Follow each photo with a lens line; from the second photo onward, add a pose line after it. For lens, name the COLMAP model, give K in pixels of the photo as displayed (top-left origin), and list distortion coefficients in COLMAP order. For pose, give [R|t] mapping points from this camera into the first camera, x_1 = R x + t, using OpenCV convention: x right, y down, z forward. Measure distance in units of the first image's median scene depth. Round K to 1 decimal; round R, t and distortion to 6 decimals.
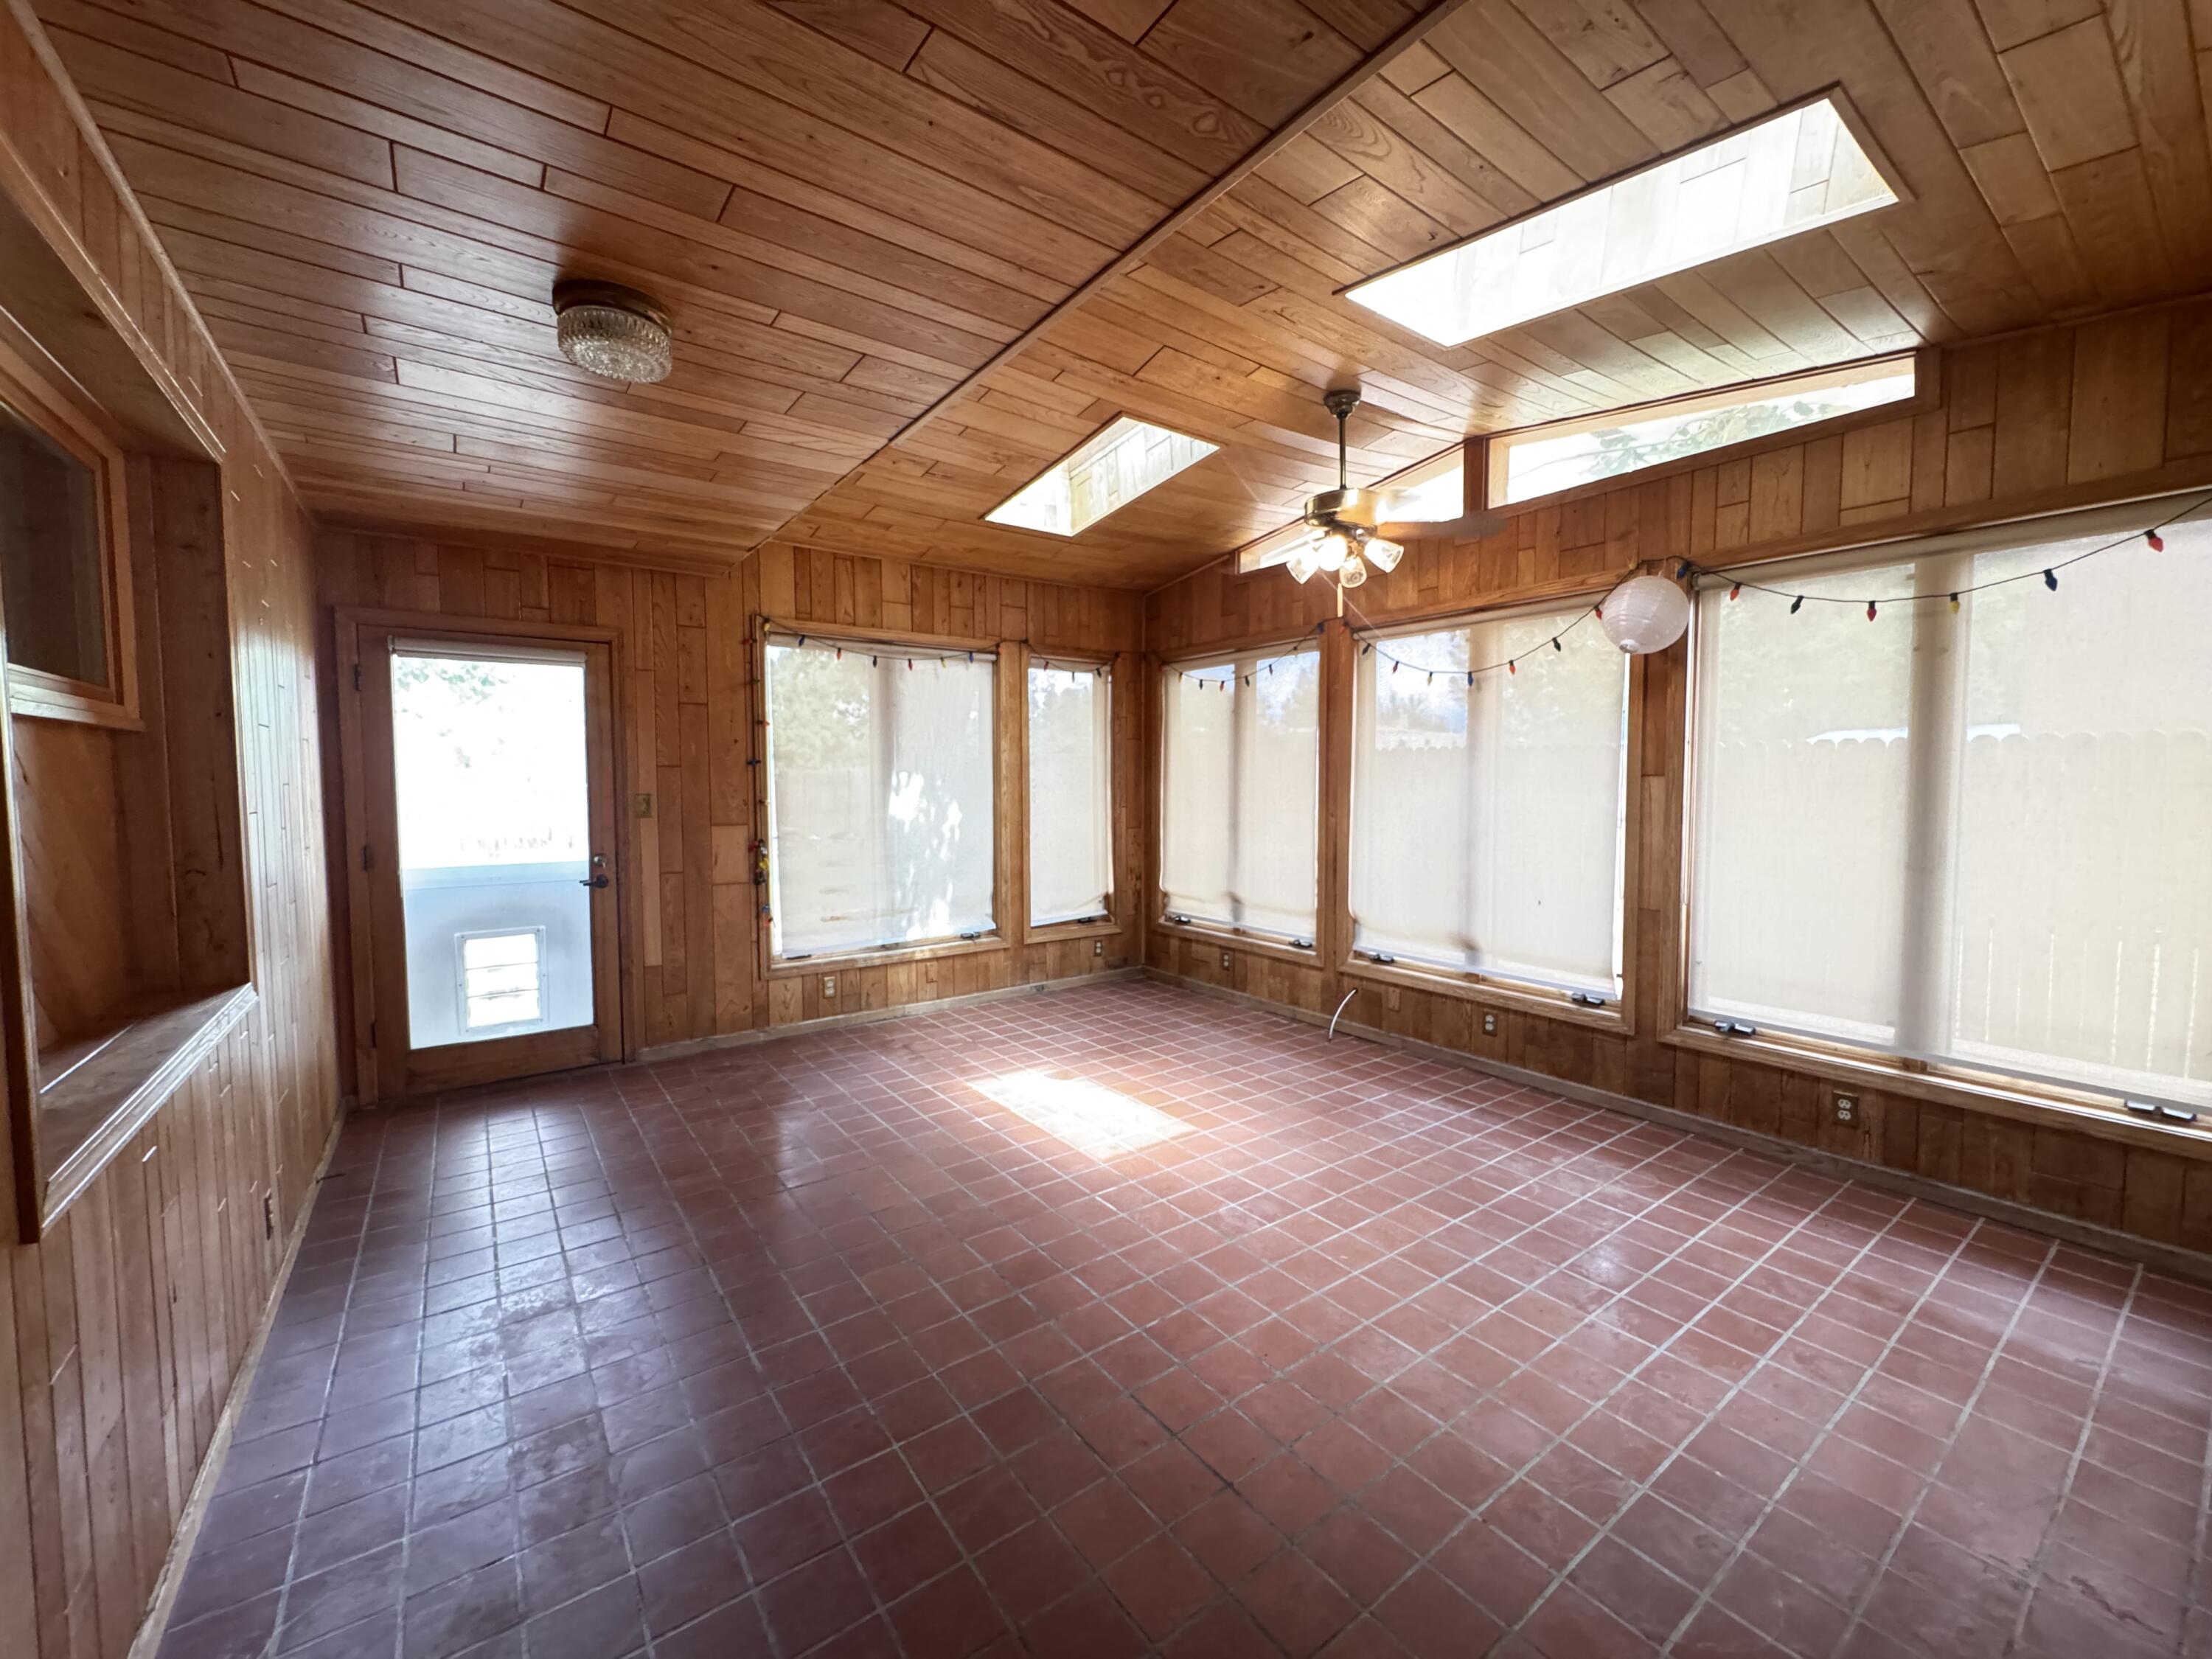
lens RADIAL K [[883.2, 0, 1112.8], [0, 883.2, 836.1], [0, 0, 1]] dist [-0.000979, 0.000011]
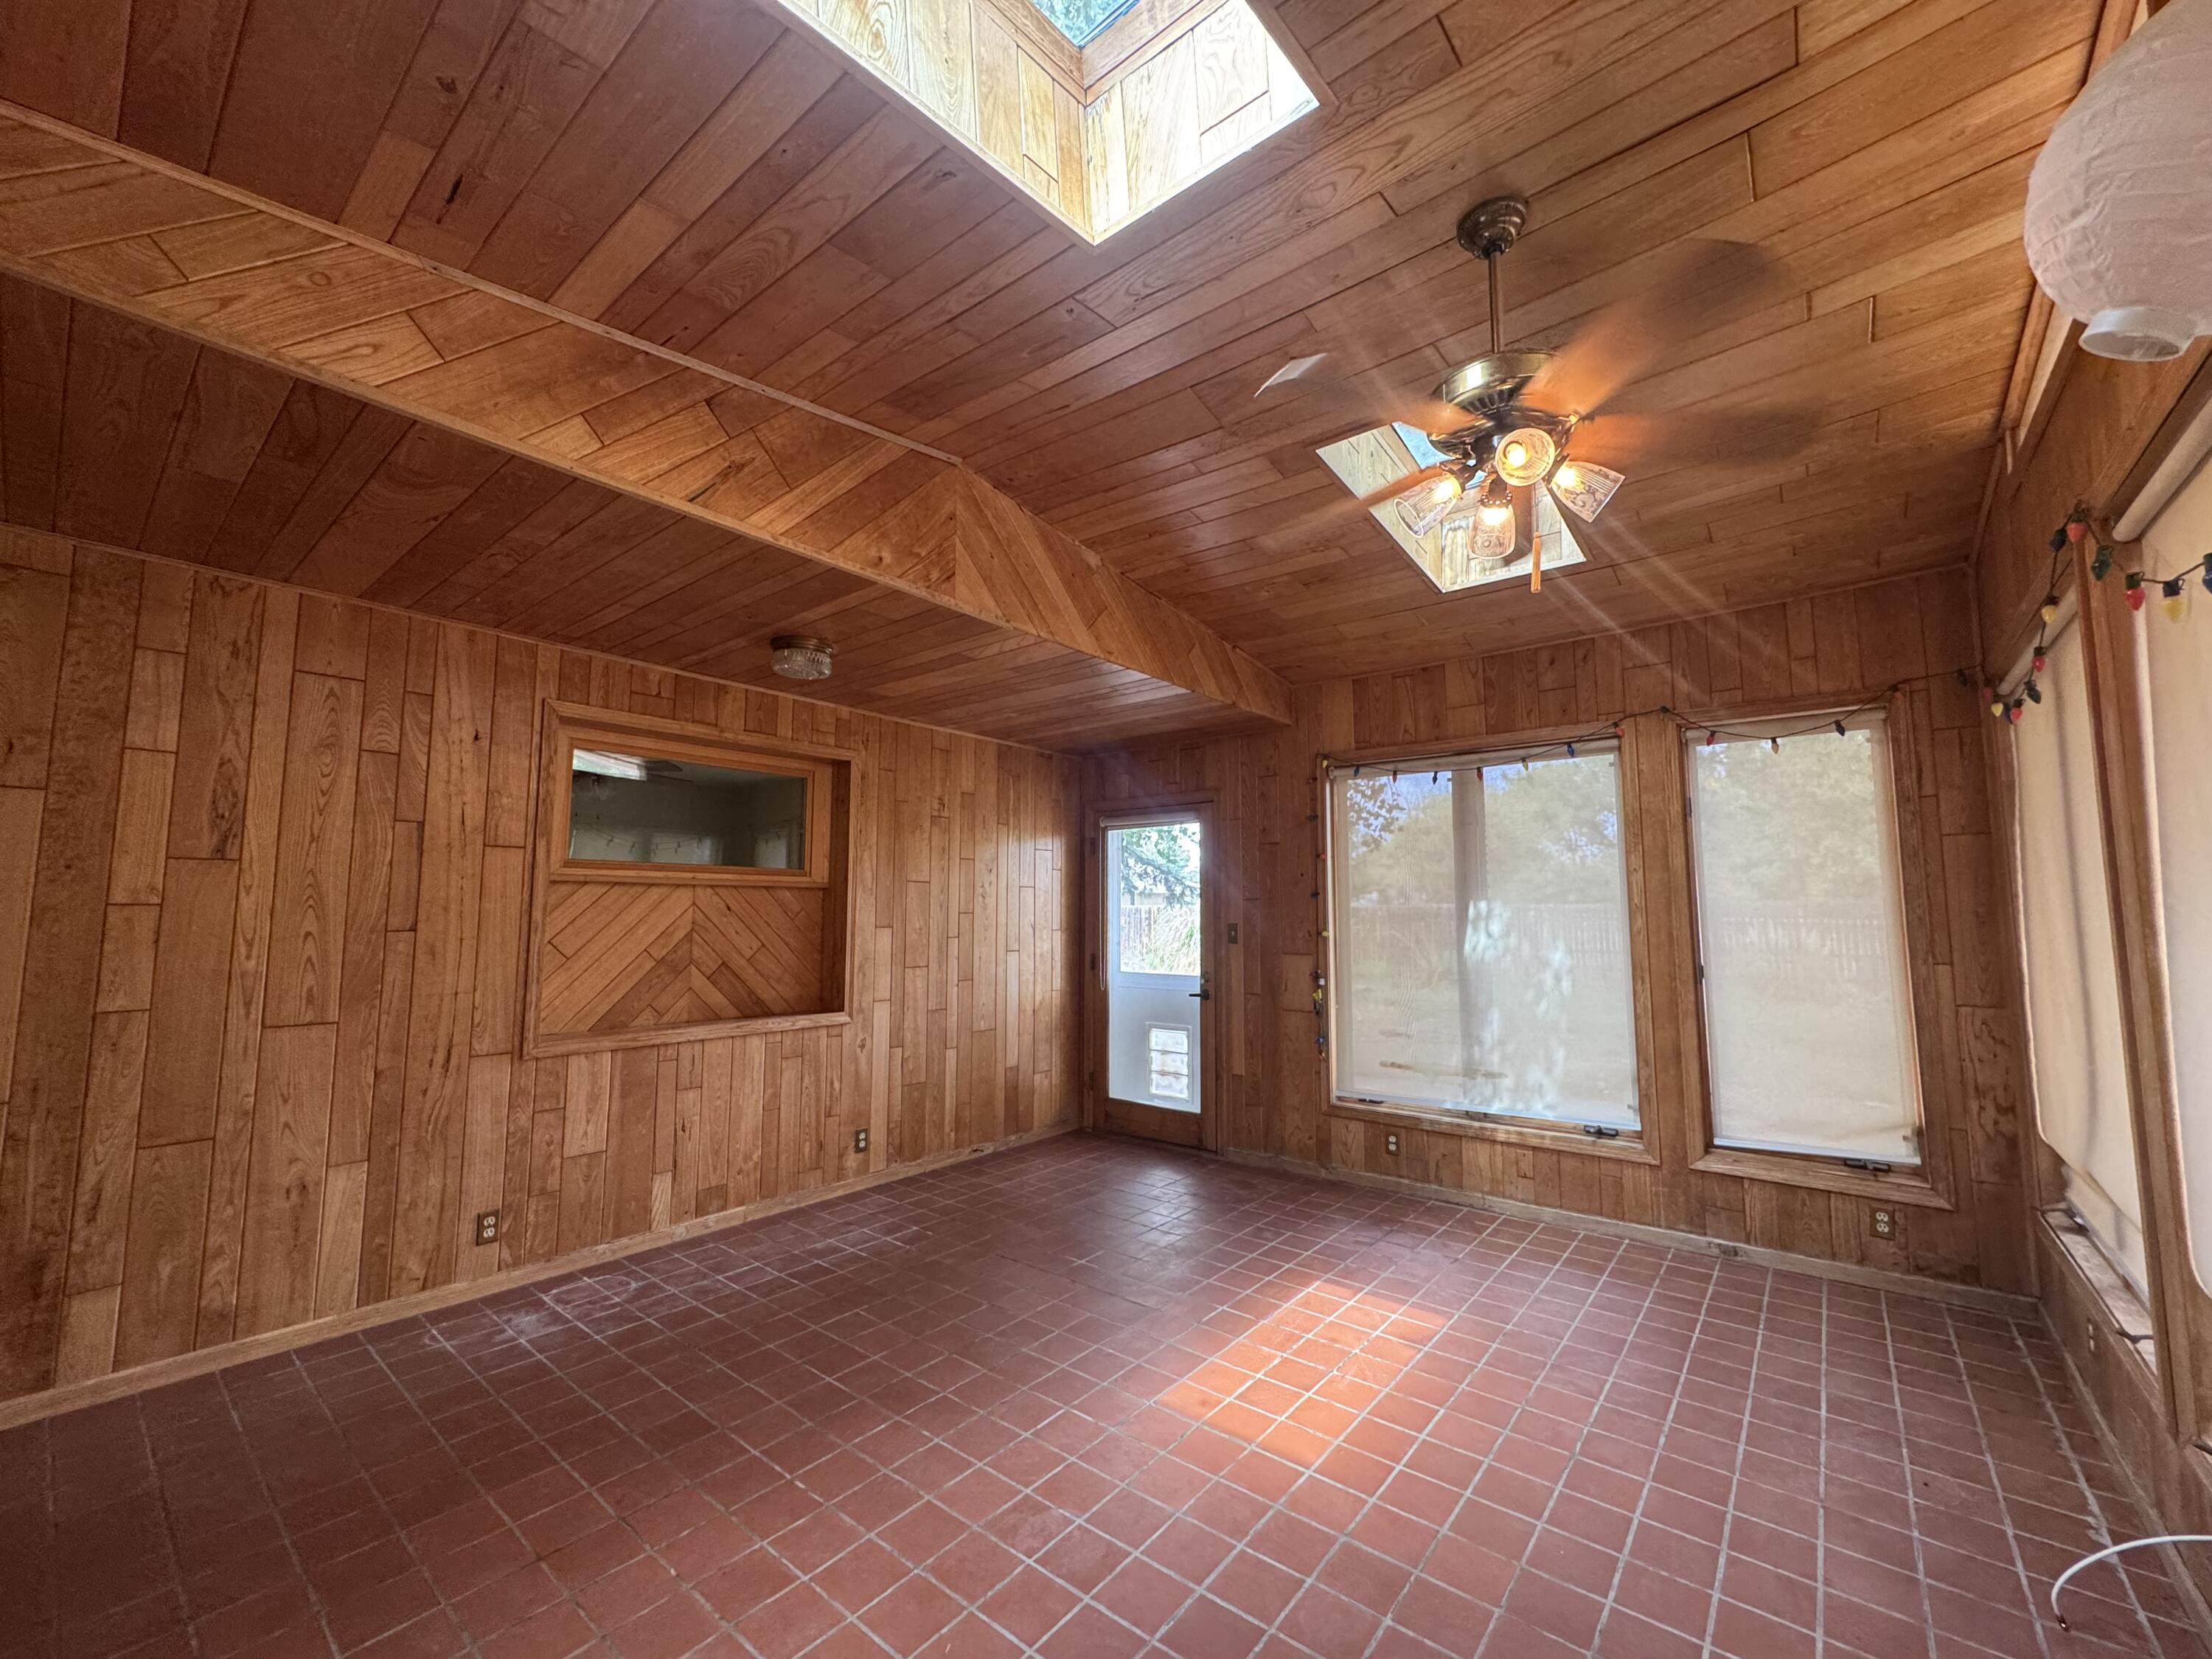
lens RADIAL K [[884.8, 0, 1103.4], [0, 884.8, 826.4], [0, 0, 1]] dist [-0.000516, 0.000310]
pose [[0.241965, -0.094472, -0.965675, 0.497604], [-0.064444, 0.991486, -0.113145, -0.026586], [0.968142, 0.089609, 0.233817, 0.465309]]
